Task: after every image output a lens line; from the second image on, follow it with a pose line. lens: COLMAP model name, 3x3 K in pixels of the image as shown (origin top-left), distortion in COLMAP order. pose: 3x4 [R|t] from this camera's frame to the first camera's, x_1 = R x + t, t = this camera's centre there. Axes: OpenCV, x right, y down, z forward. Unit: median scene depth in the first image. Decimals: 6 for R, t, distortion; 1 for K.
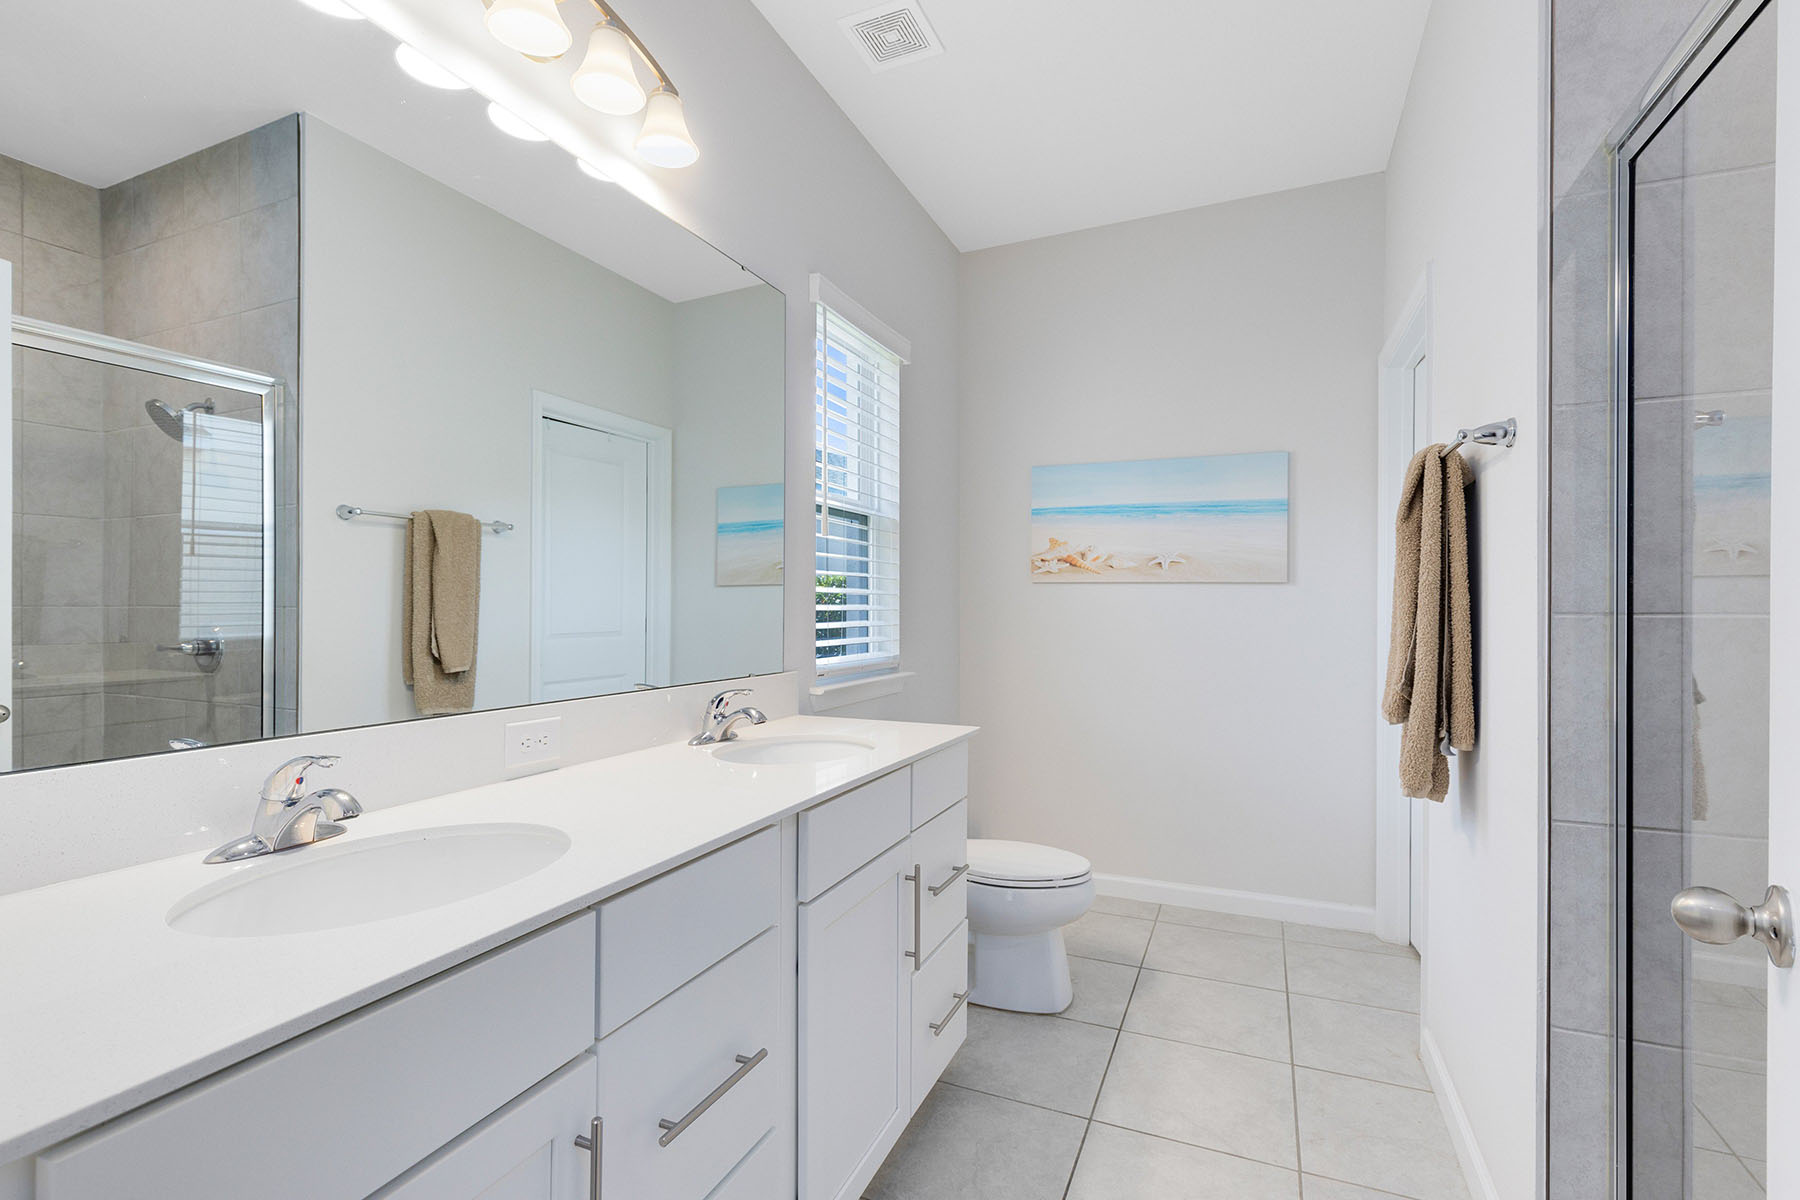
lens RADIAL K [[818.2, 0, 902.4], [0, 818.2, 603.5], [0, 0, 1]] dist [0.004881, 0.000177]
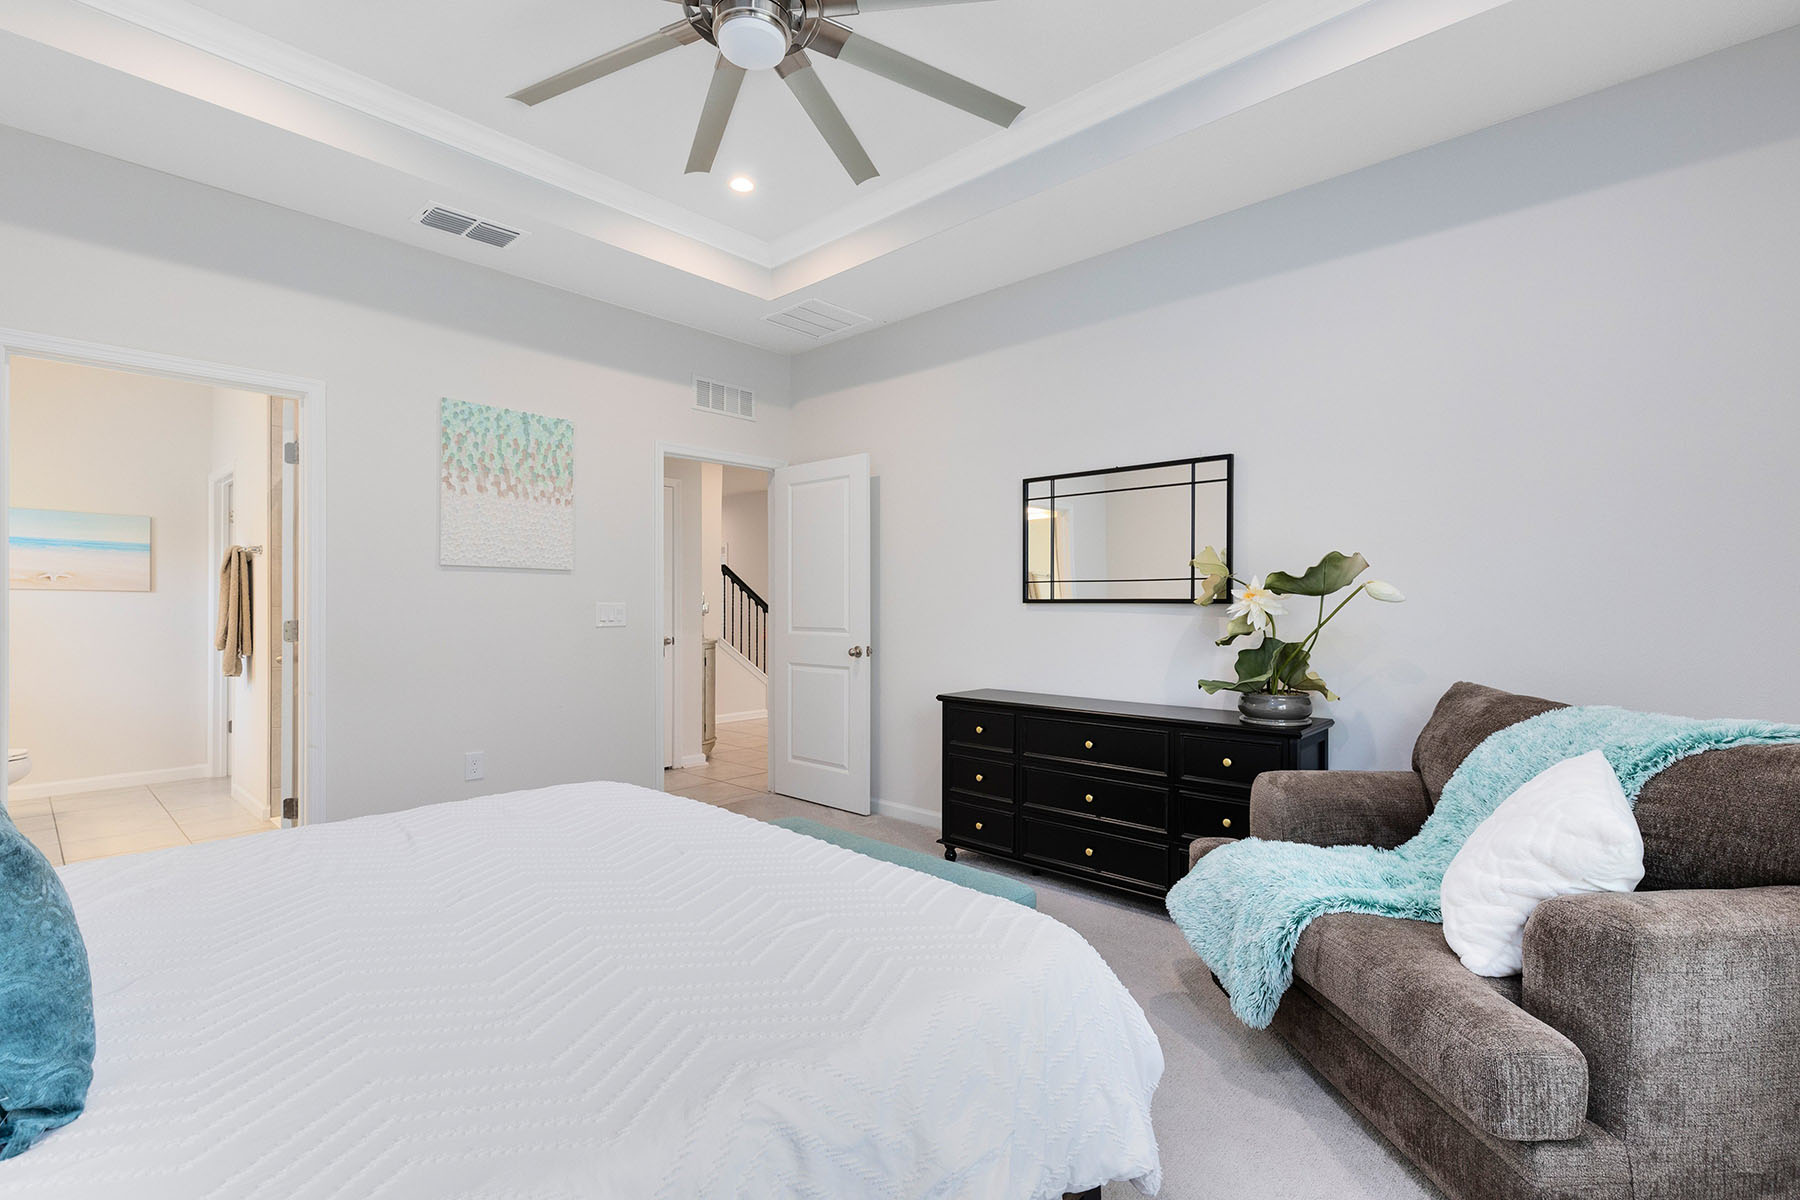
lens RADIAL K [[818.2, 0, 902.4], [0, 818.2, 603.5], [0, 0, 1]] dist [0.004881, 0.000177]
pose [[0.325907, -0.004679, 0.945390, -1.139393], [0.000158, 0.999988, 0.004895, -0.011839], [-0.945402, -0.001446, 0.325904, -1.868918]]
